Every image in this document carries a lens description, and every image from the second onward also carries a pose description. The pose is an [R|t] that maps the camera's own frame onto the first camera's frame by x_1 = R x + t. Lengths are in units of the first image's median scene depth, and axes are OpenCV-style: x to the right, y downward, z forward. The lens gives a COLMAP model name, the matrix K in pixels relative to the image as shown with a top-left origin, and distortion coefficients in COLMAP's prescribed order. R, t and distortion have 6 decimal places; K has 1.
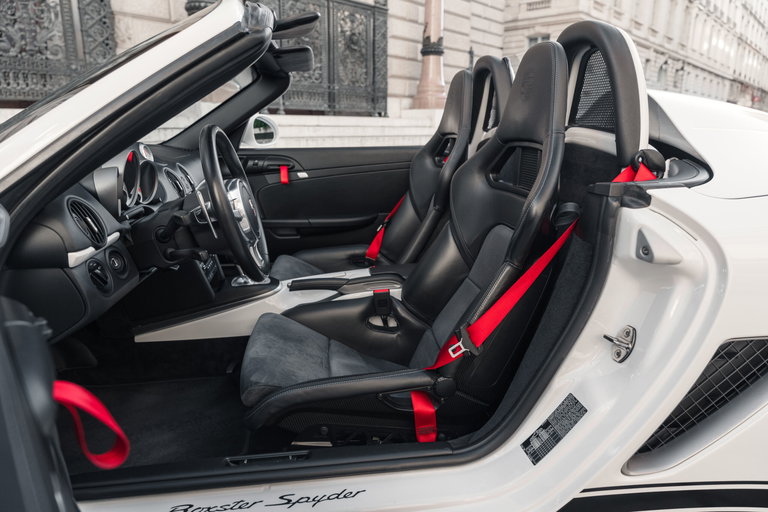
lens RADIAL K [[499.0, 0, 382.5], [0, 499.0, 256.9], [0, 0, 1]] dist [-0.011887, -0.005241]
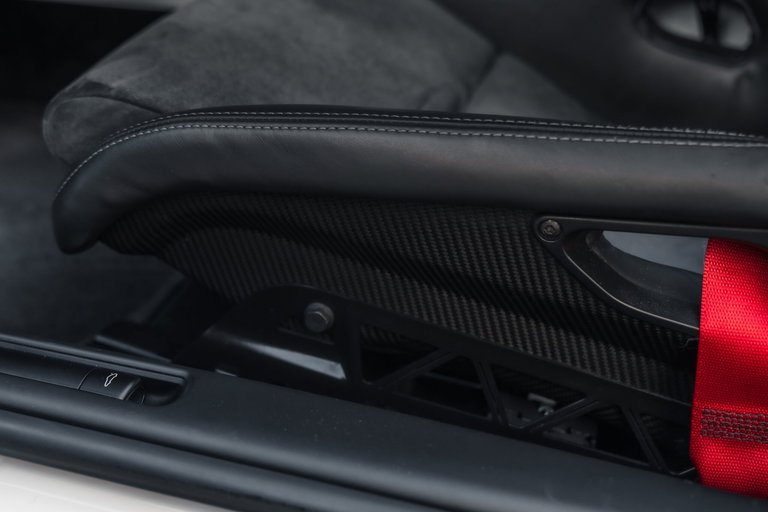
lens RADIAL K [[899.3, 0, 384.2], [0, 899.3, 257.1], [0, 0, 1]] dist [0.023897, 0.000000]
pose [[0.899548, 0.209859, -0.383109, 0.083599], [-0.109817, 0.957515, 0.266654, 0.187753], [0.422792, -0.197796, 0.884377, 0.597265]]
